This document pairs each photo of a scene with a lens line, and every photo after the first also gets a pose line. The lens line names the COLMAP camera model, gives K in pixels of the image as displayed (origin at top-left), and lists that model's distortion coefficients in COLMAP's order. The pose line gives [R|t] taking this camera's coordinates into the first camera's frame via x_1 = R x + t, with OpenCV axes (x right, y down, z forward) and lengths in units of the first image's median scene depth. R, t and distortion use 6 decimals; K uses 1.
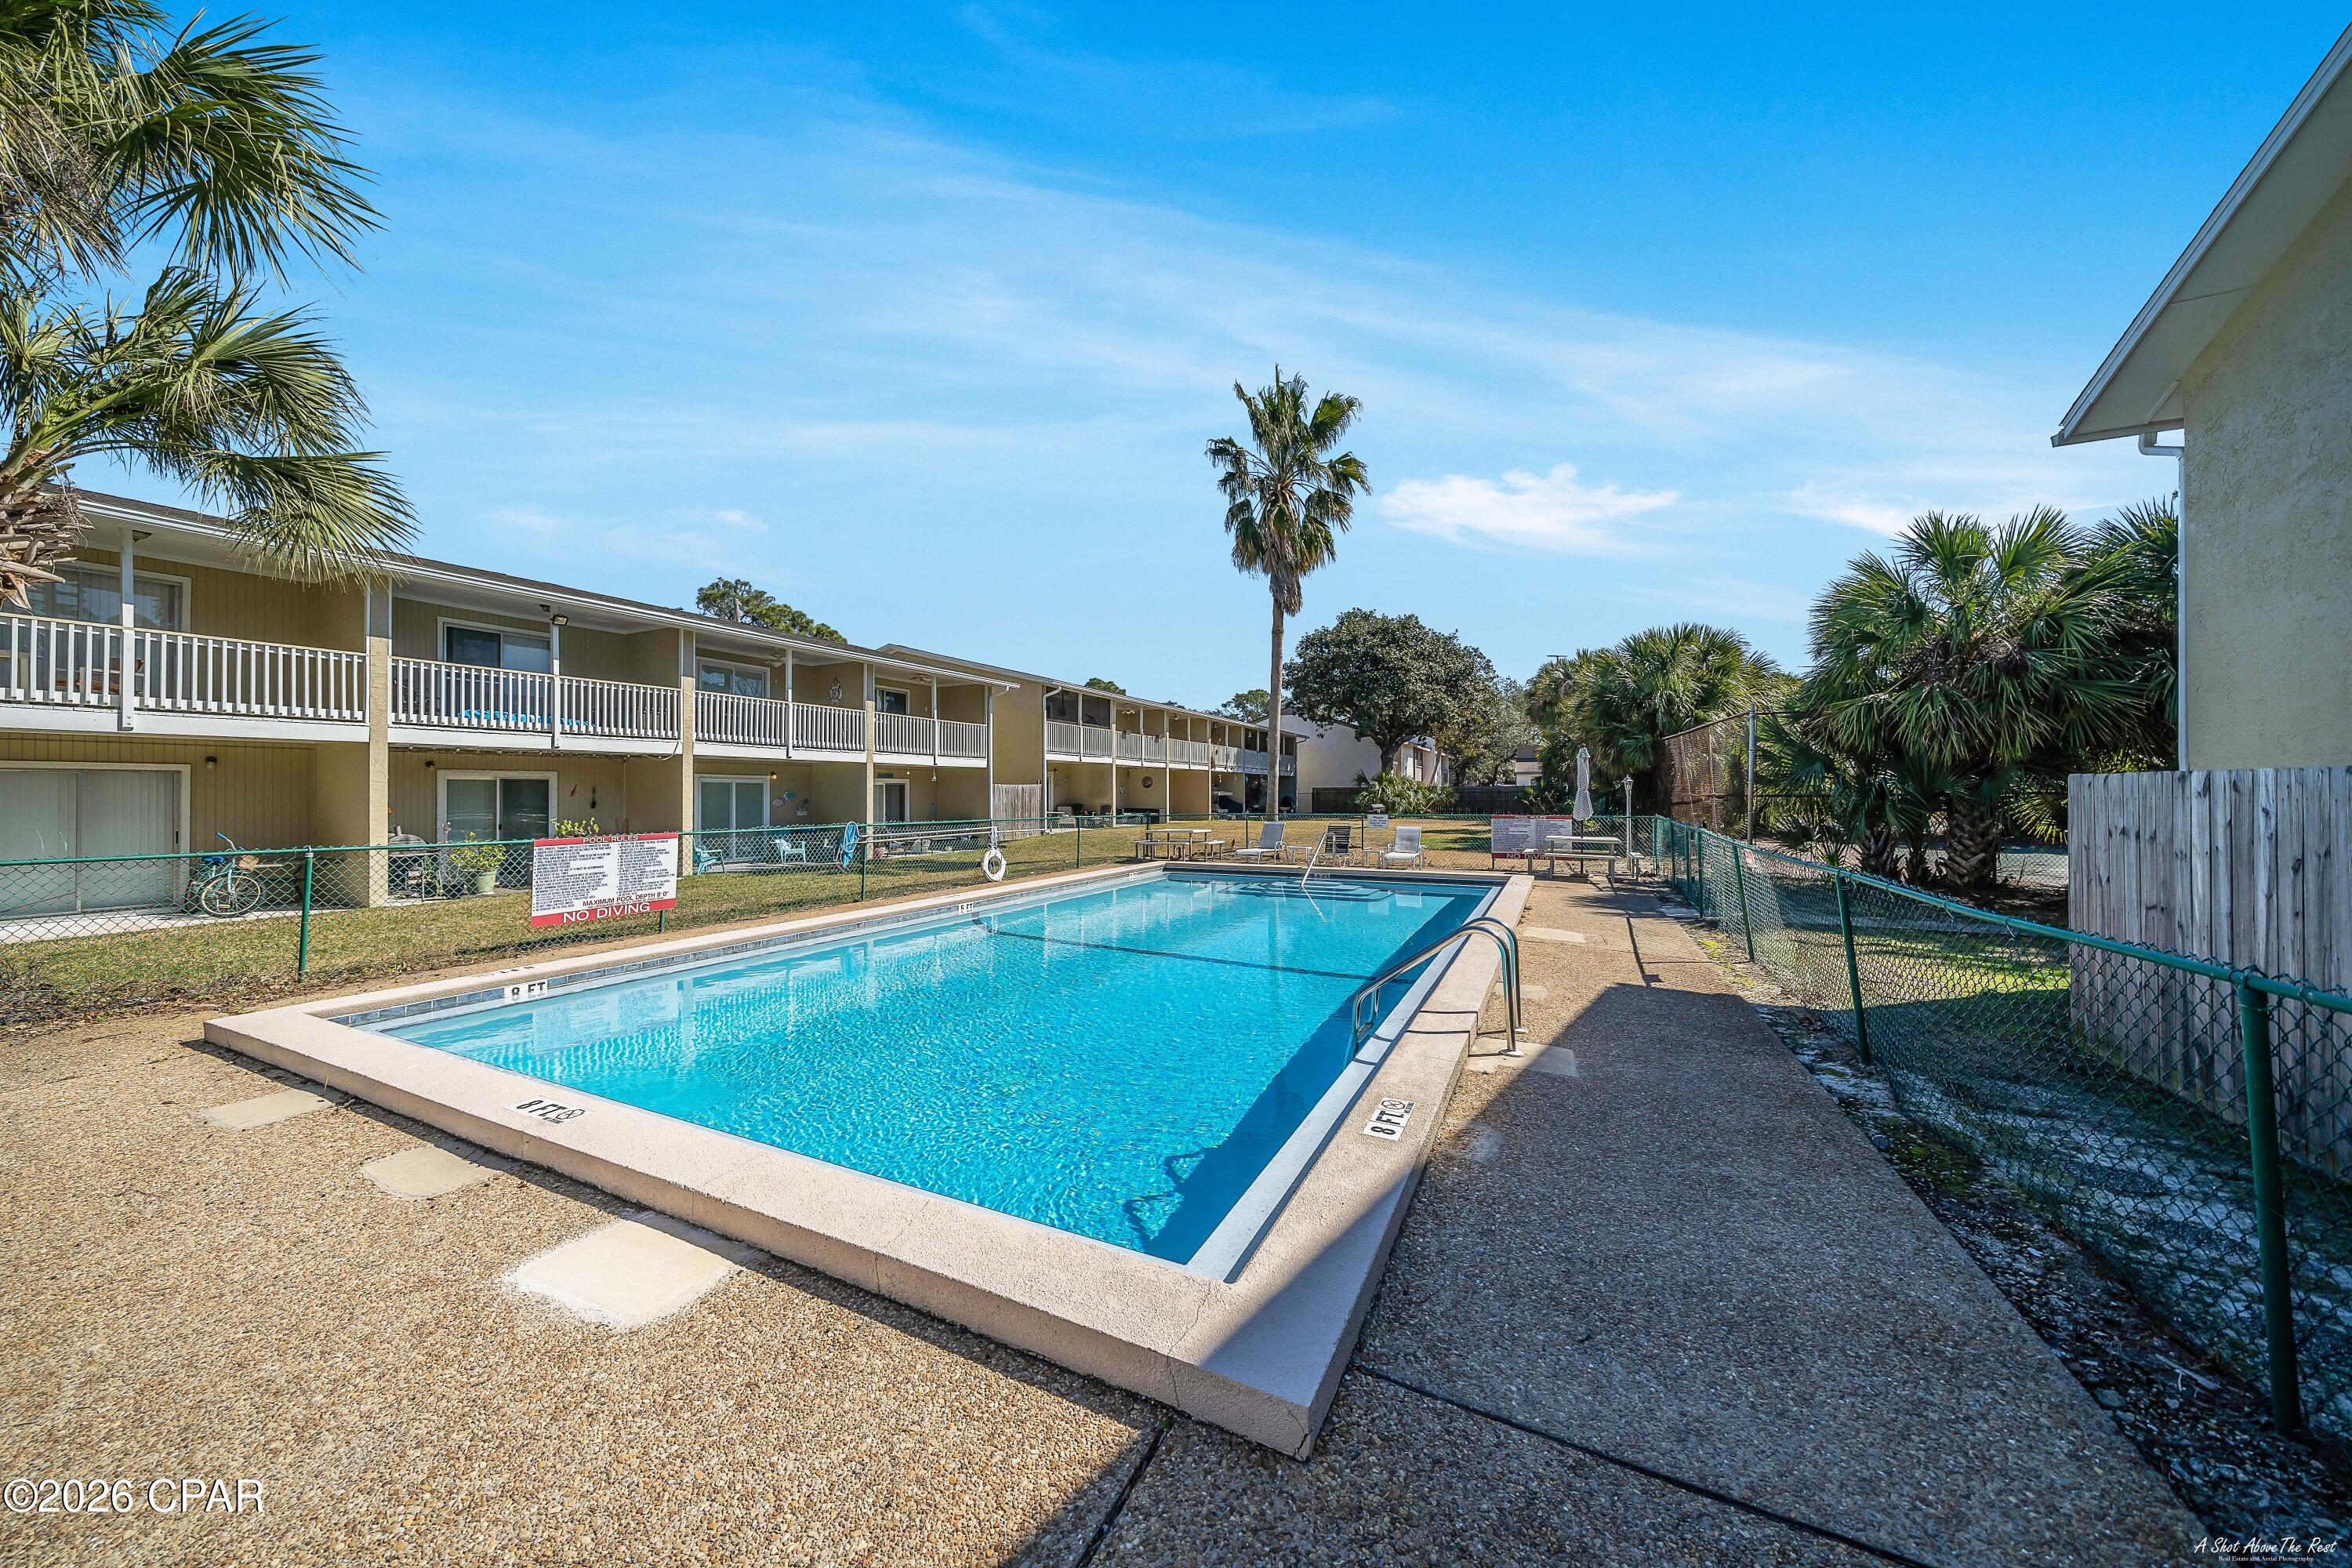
lens RADIAL K [[783.8, 0, 1222.3], [0, 783.8, 789.2], [0, 0, 1]] dist [-0.008850, -0.000019]
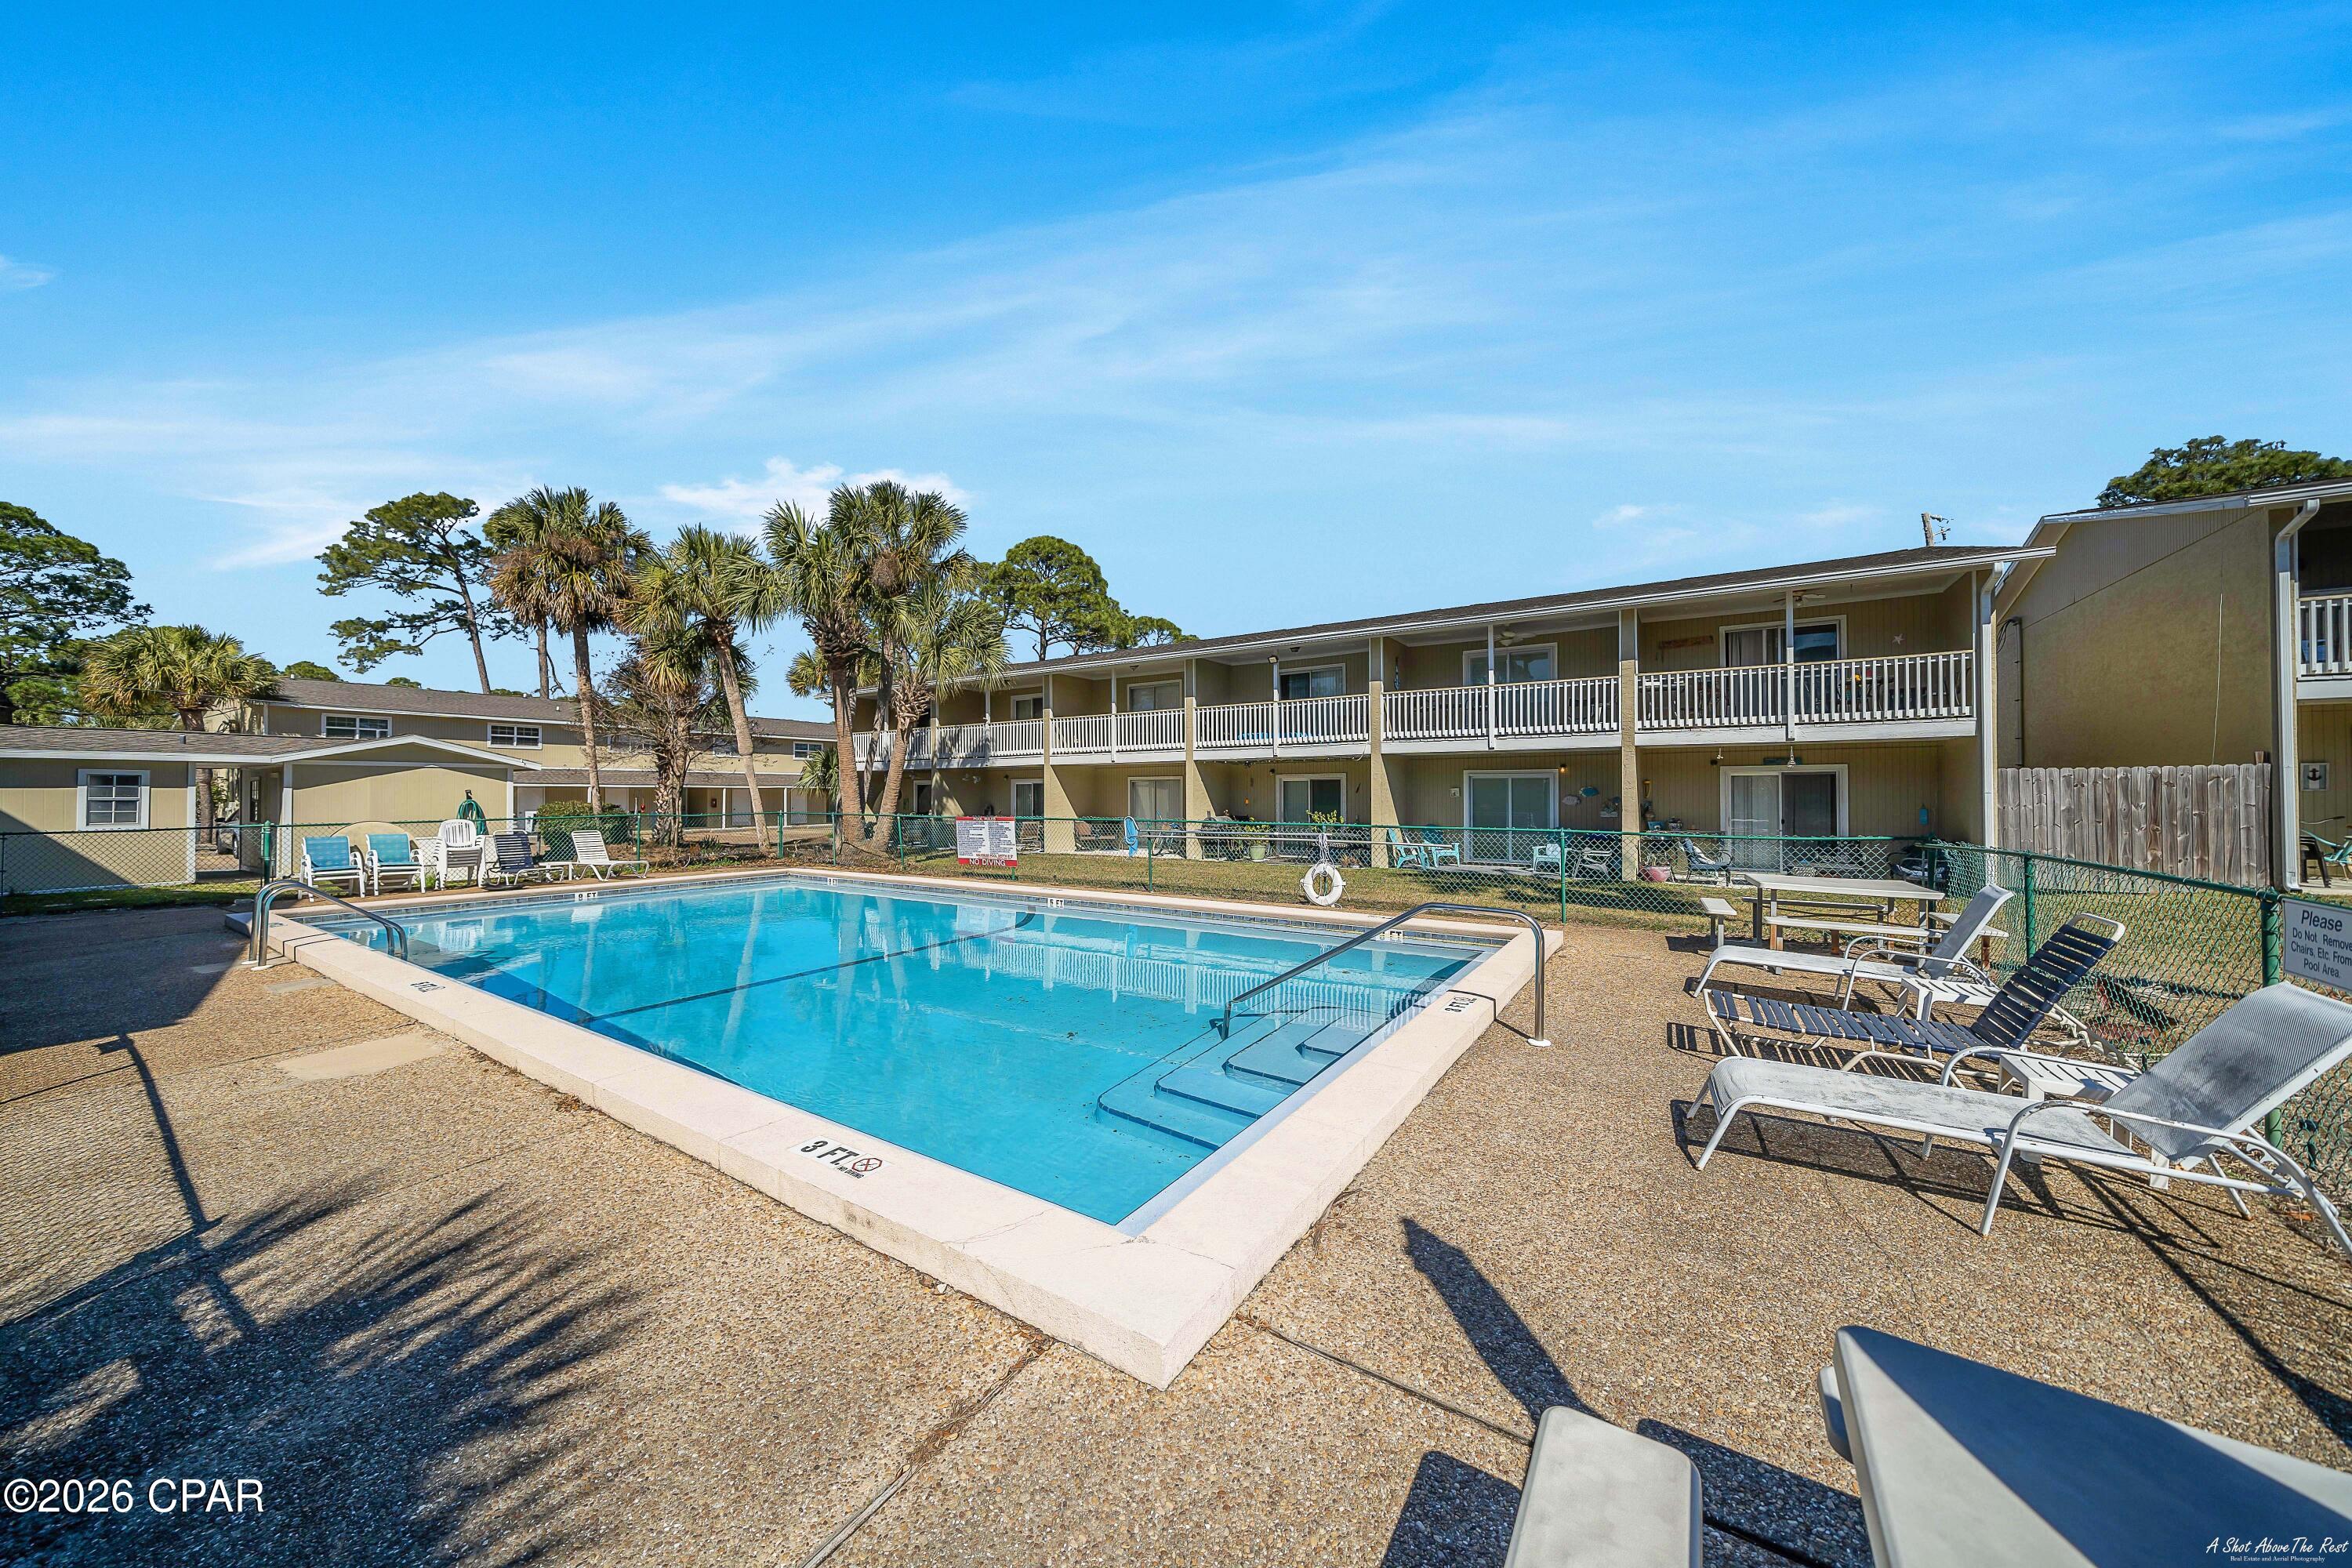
lens RADIAL K [[783.8, 0, 1151.2], [0, 783.8, 786.3], [0, 0, 1]] dist [-0.008850, -0.000019]
pose [[-0.160359, -0.006365, -0.987038, 0.344502], [0.009679, 0.999921, -0.008021, 0.005401], [0.987011, -0.010839, -0.160285, 0.692765]]
